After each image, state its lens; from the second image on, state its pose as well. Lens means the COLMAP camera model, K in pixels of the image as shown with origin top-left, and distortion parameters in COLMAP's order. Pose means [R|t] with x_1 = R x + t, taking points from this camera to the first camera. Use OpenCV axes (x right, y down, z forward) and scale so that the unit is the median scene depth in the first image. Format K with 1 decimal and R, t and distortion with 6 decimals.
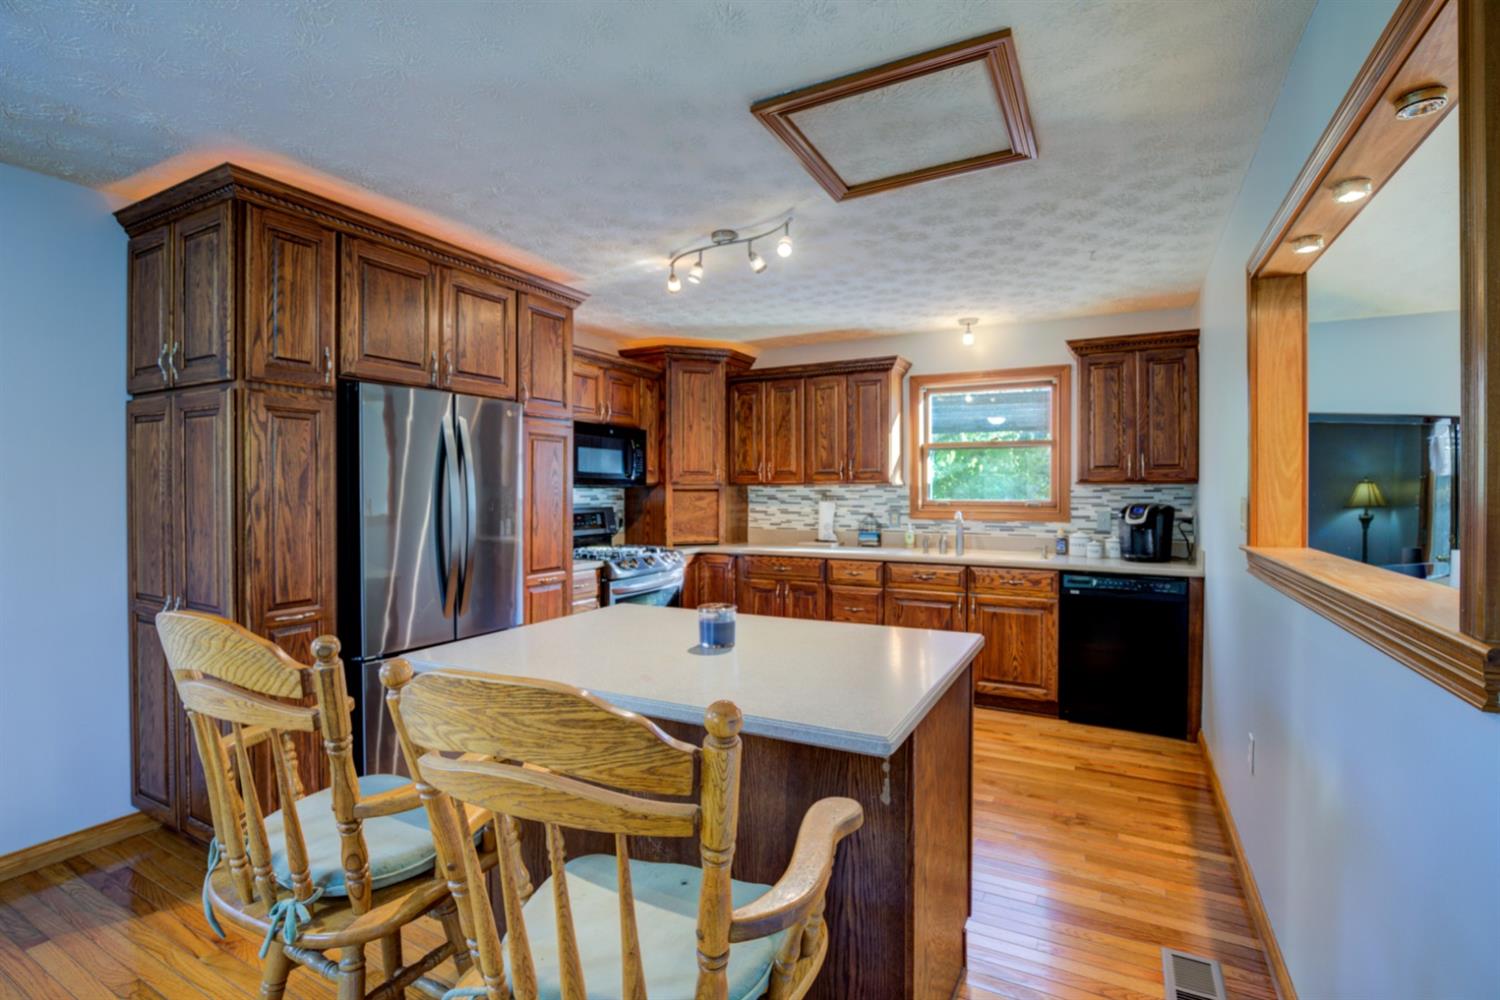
lens RADIAL K [[683.1, 0, 758.5], [0, 683.1, 497.4], [0, 0, 1]] dist [-0.026505, 0.007742]
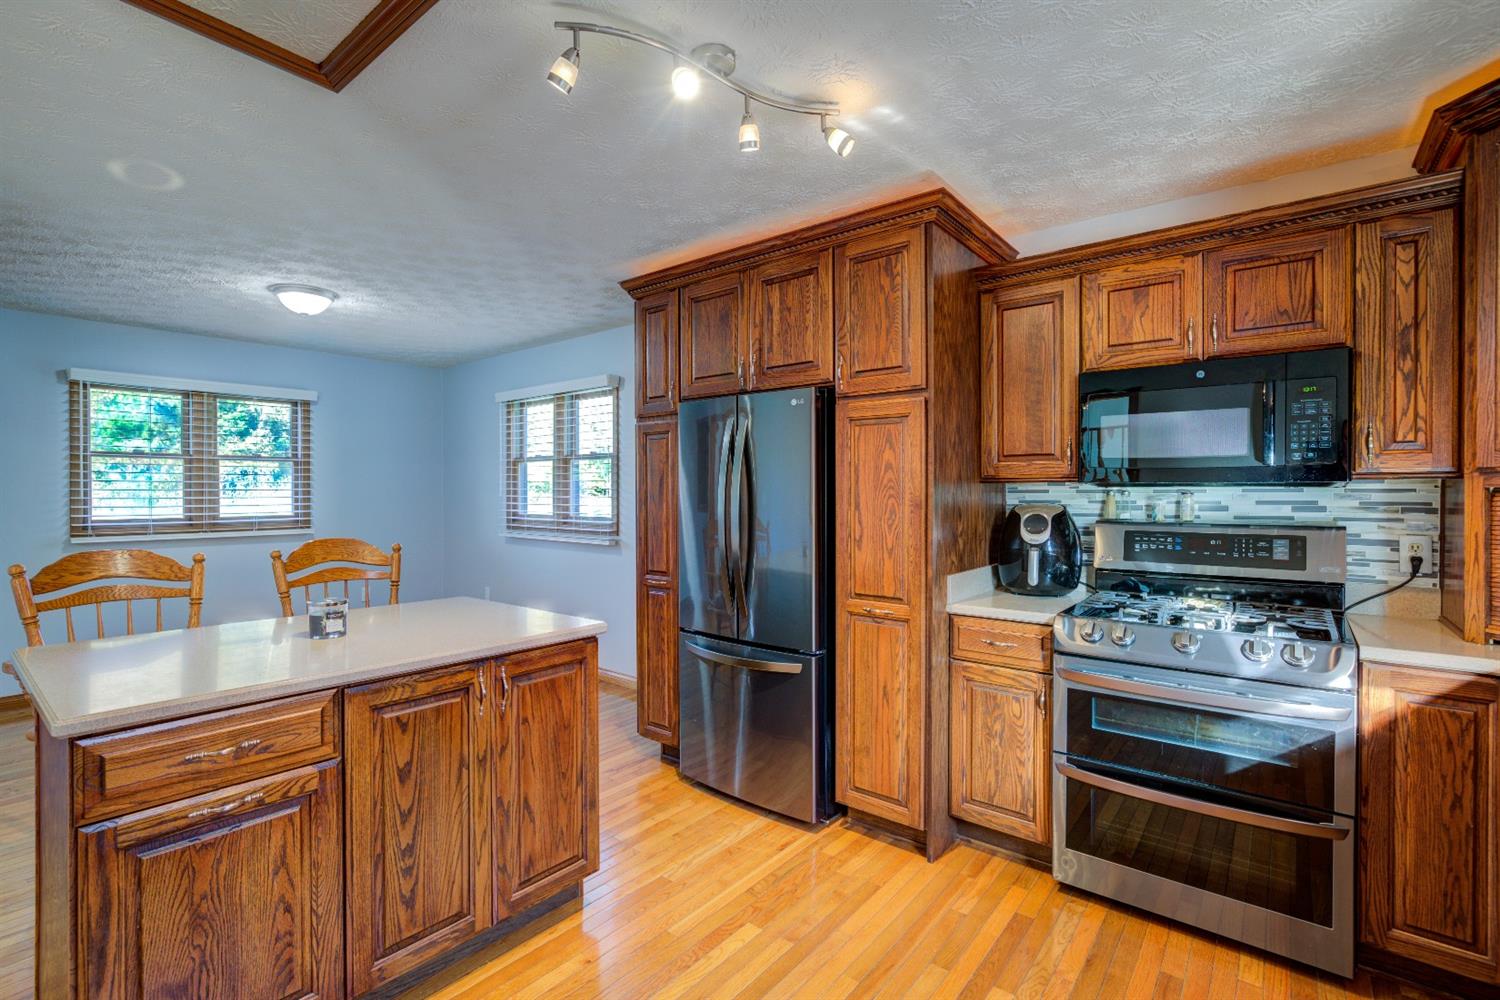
lens RADIAL K [[683.1, 0, 713.7], [0, 683.1, 498.9], [0, 0, 1]] dist [-0.026505, 0.007742]
pose [[-0.223930, 0.012571, -0.974524, 0.361284], [-0.007777, 0.999862, 0.014685, -0.009149], [0.974574, 0.010868, -0.223801, 0.787327]]
